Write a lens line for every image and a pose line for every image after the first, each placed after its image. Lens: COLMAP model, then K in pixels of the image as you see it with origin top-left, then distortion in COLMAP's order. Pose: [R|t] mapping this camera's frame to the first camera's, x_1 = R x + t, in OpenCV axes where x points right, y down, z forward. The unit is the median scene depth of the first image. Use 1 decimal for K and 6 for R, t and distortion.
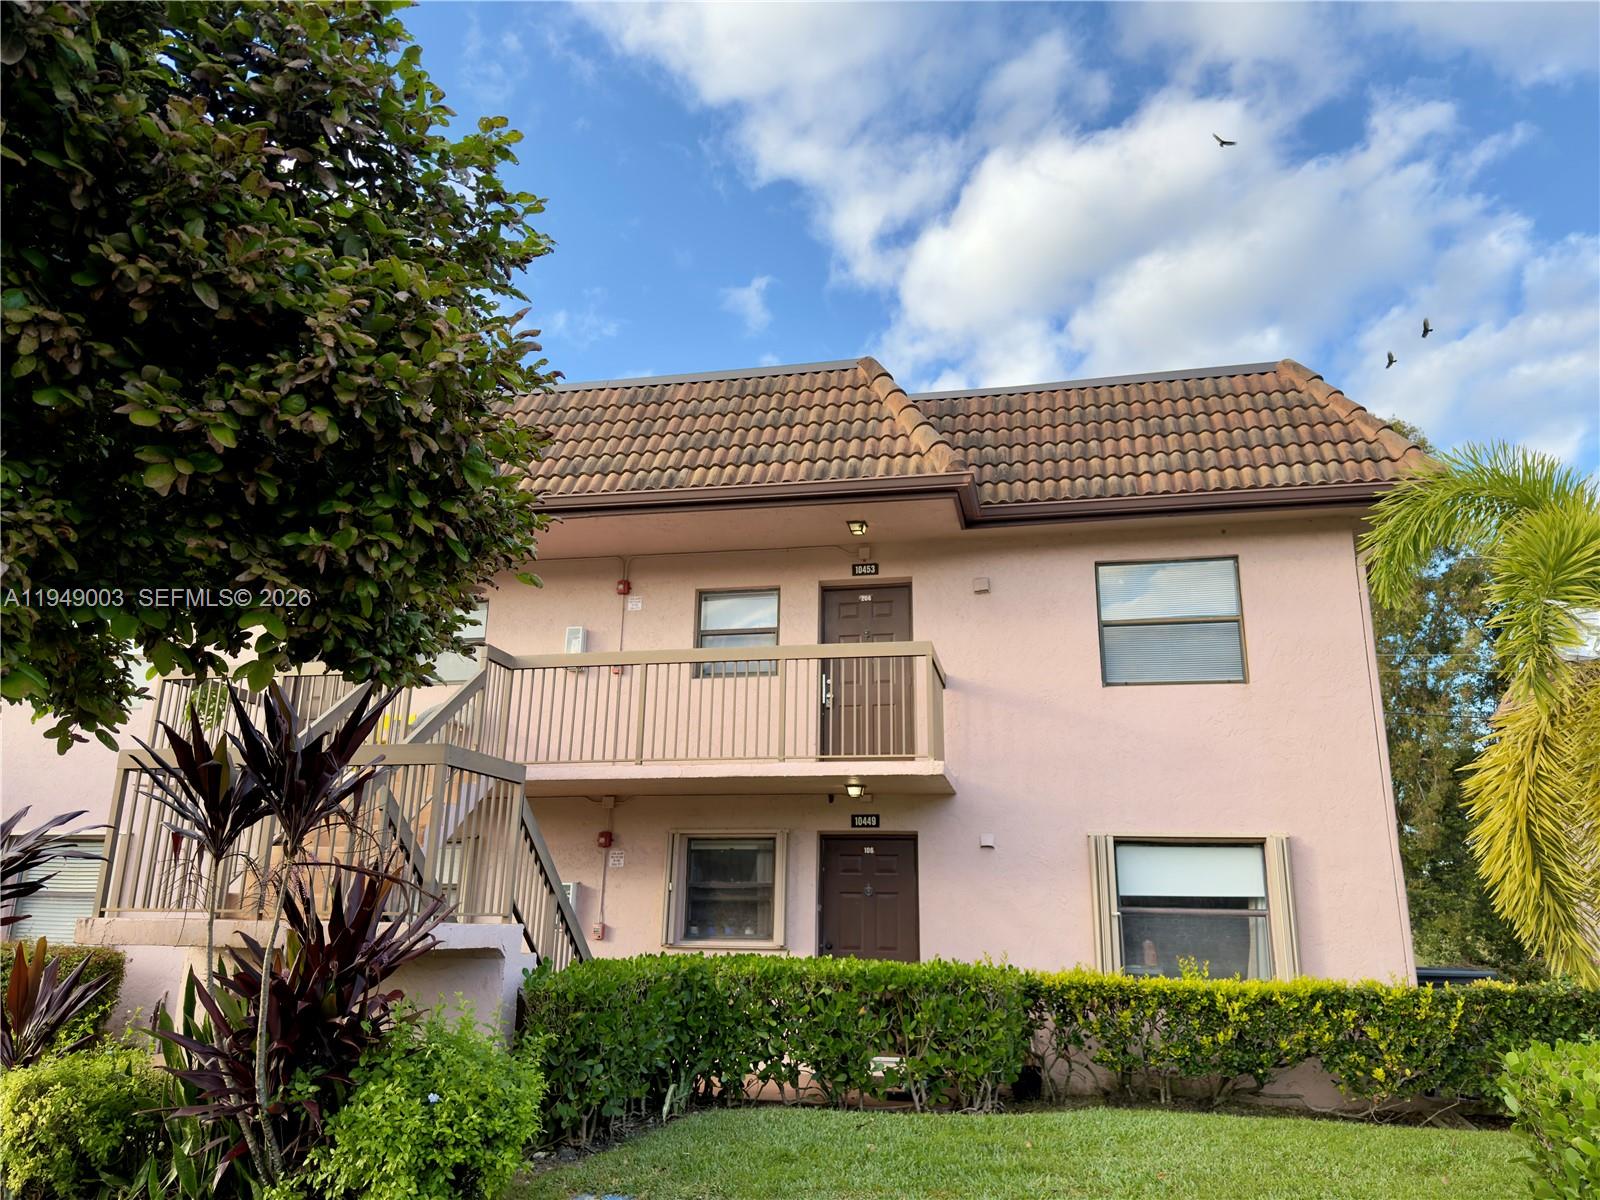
lens RADIAL K [[1125.8, 0, 800.0], [0, 1125.8, 600.0], [0, 0, 1]] dist [0.084492, -0.221080]
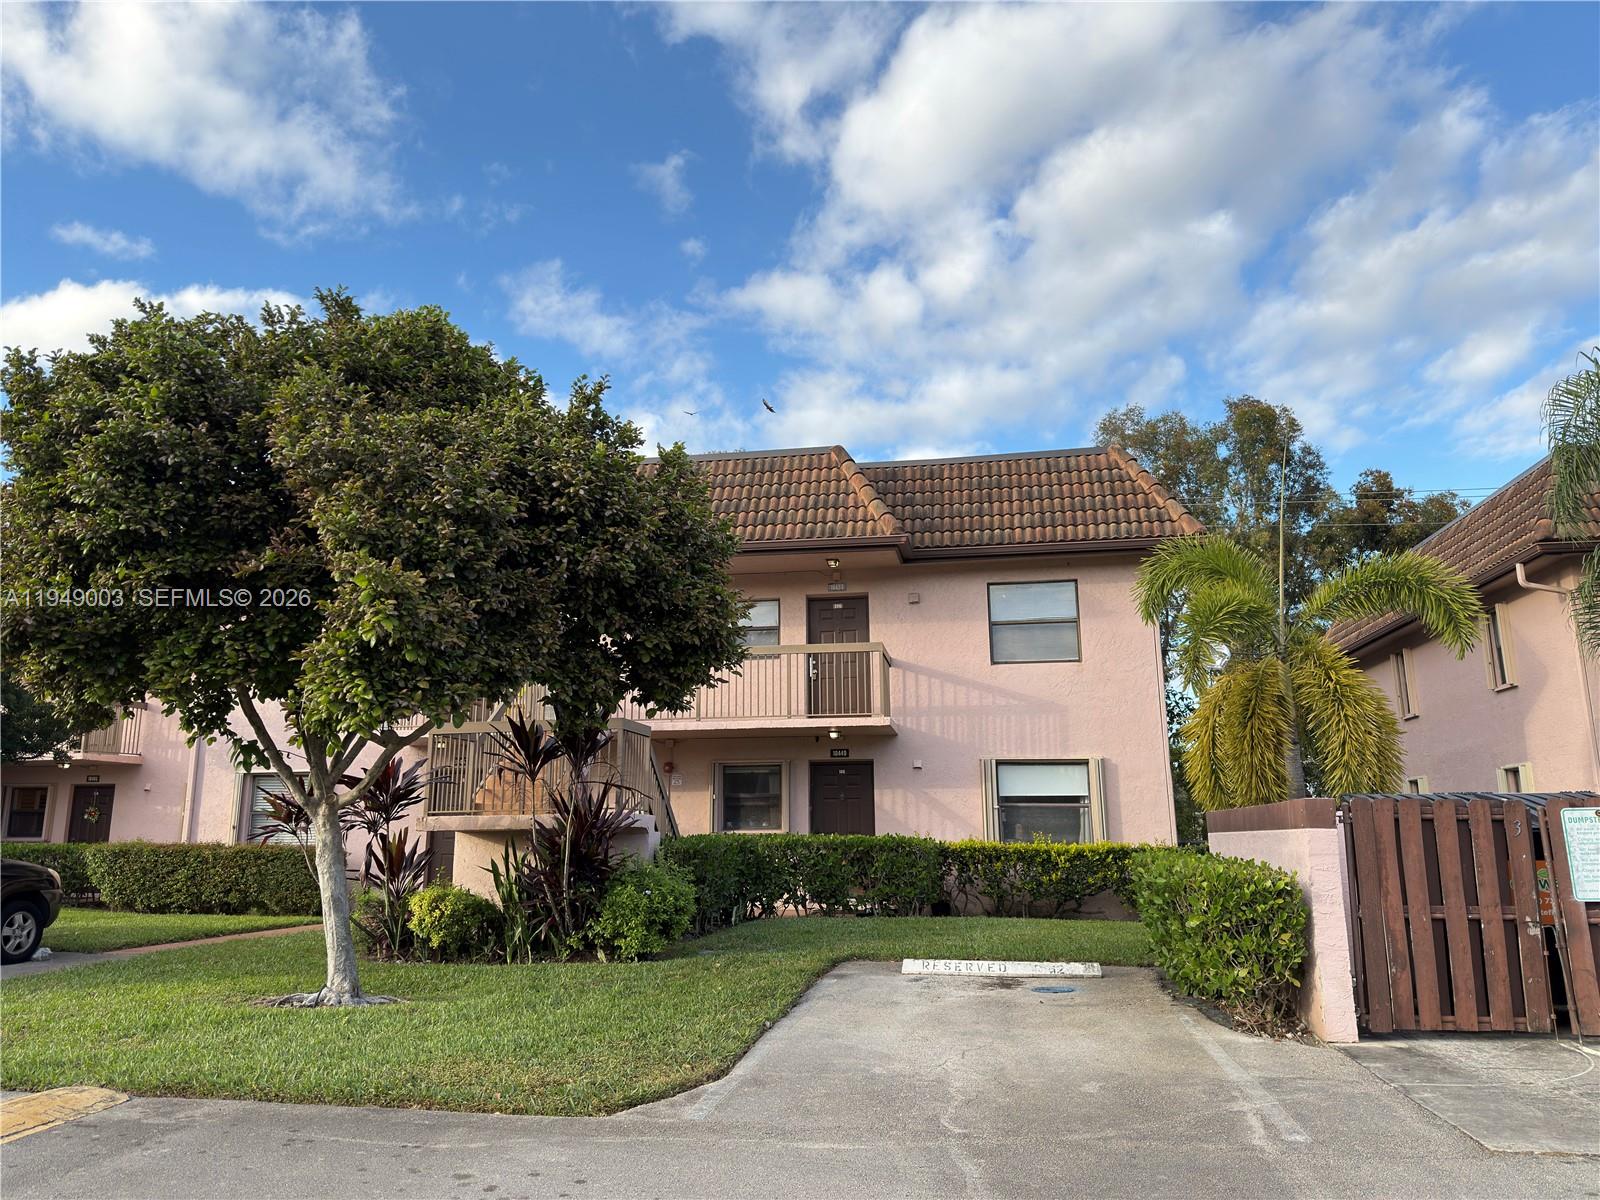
lens RADIAL K [[1122.2, 0, 777.9], [0, 1122.2, 597.2], [0, 0, 1]] dist [-0.000995, 0.000222]
pose [[0.999447, -0.013307, 0.030473, -0.075503], [0.011372, 0.997961, 0.062804, -0.123235], [-0.031247, -0.062423, 0.997561, -0.555360]]
